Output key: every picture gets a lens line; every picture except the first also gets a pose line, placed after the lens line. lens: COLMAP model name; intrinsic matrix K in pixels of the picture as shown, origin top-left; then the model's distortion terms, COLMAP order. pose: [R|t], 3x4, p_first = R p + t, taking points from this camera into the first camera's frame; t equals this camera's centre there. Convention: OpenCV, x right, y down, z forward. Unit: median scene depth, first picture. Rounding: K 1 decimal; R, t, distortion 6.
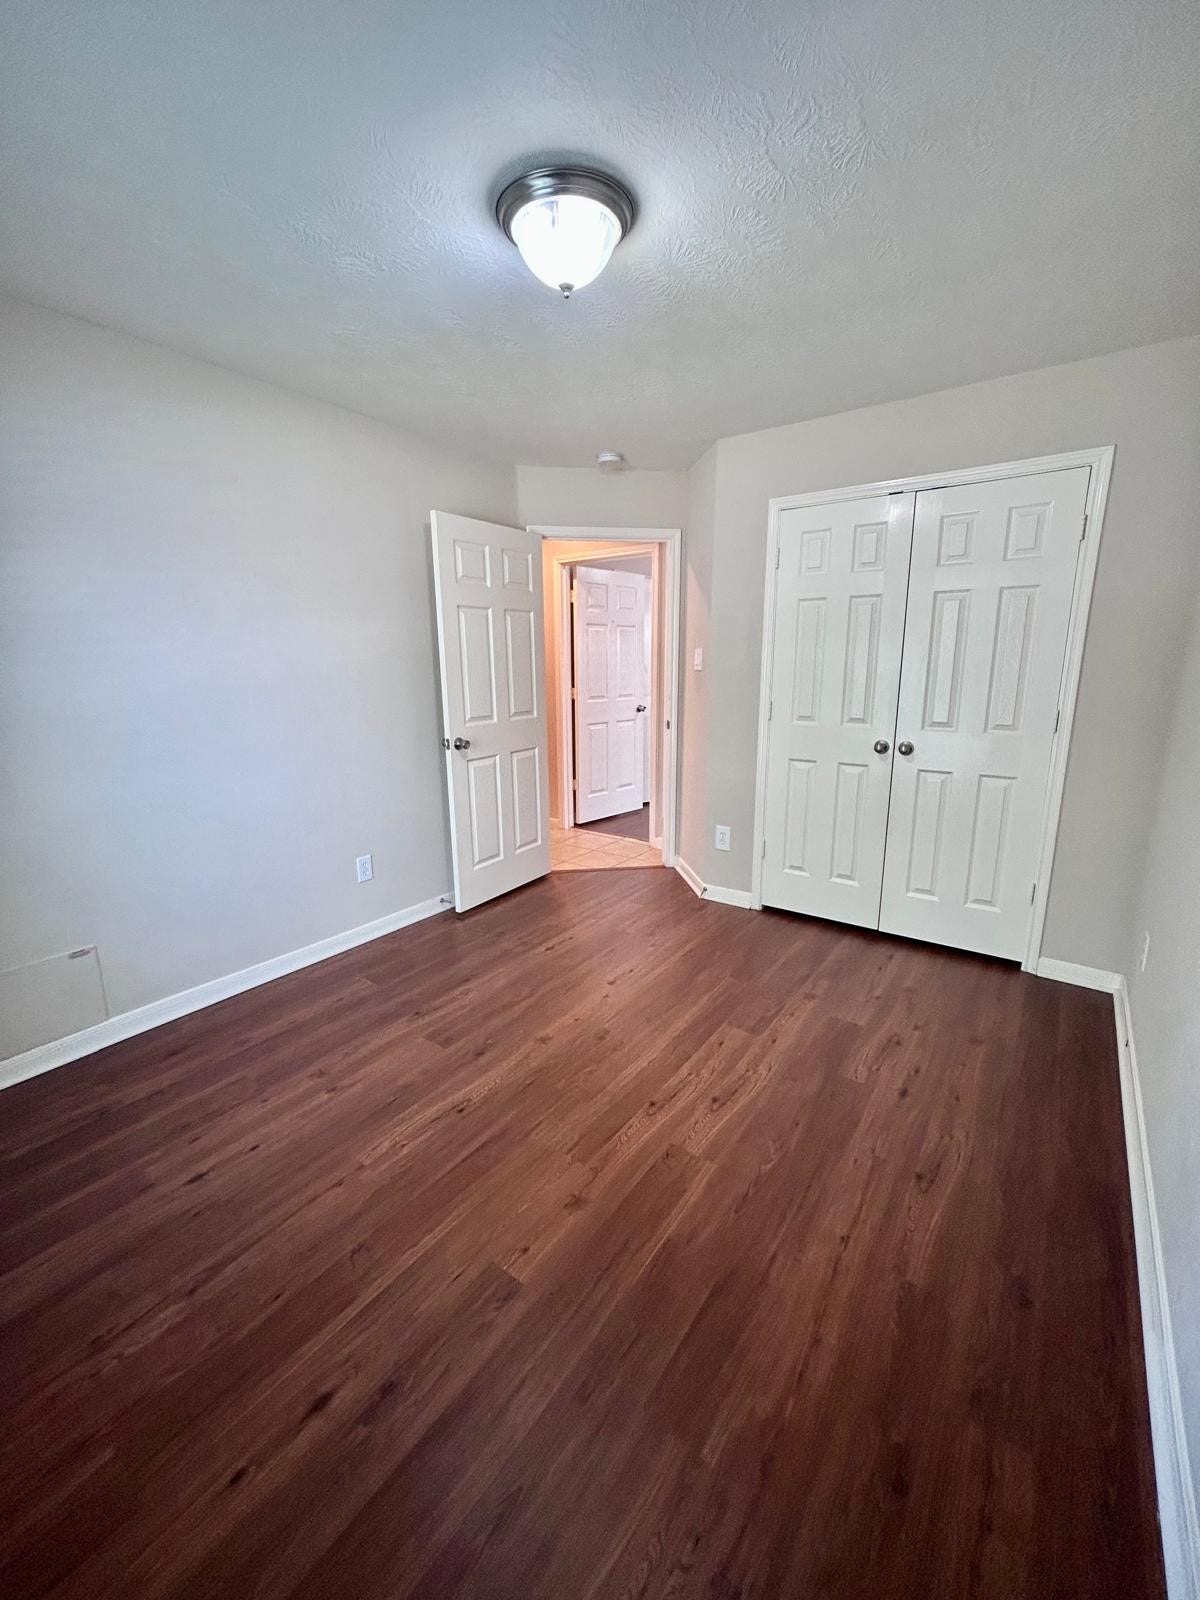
lens RADIAL K [[652.5, 0, 594.1], [0, 652.5, 798.9], [0, 0, 1]] dist [0.000709, 0.000097]
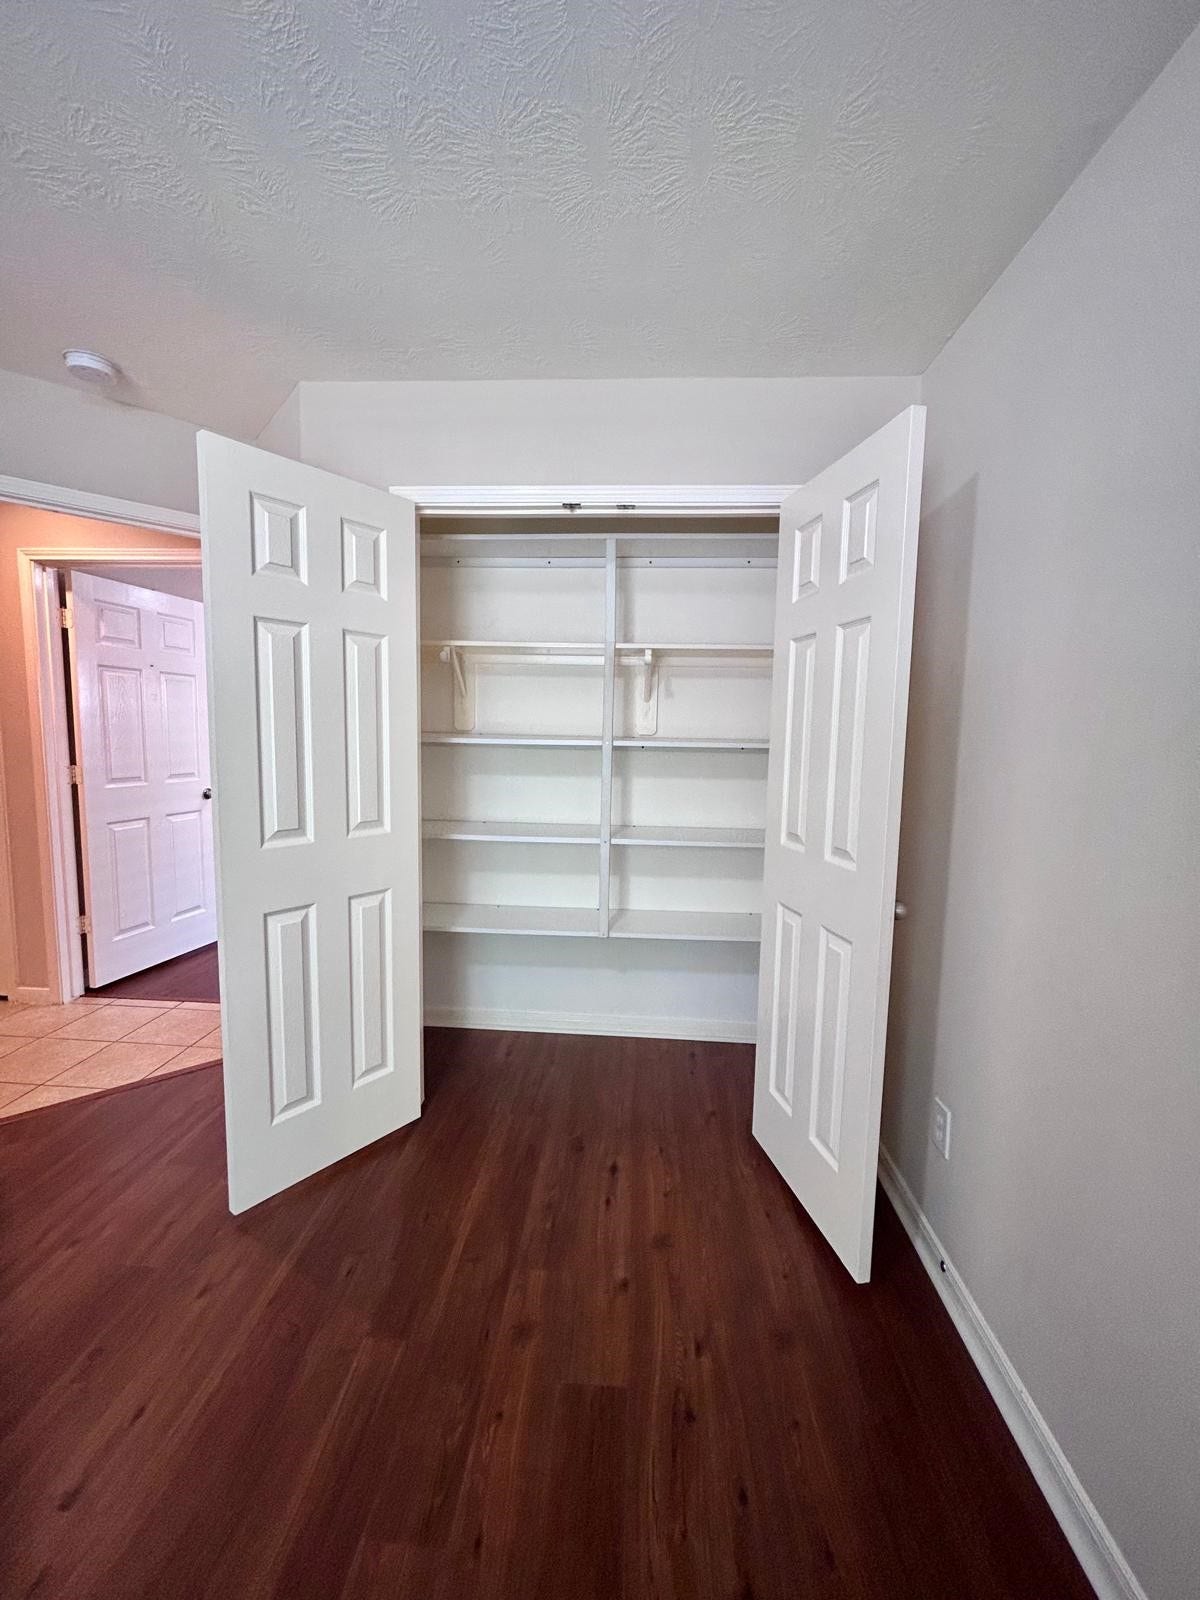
lens RADIAL K [[652.5, 0, 593.8], [0, 652.5, 801.8], [0, 0, 1]] dist [0.000709, 0.000097]
pose [[0.846936, -0.032975, 0.530671, 0.054703], [0.085853, 0.993459, -0.075287, -0.049652], [-0.524718, 0.109323, 0.844227, 0.236878]]
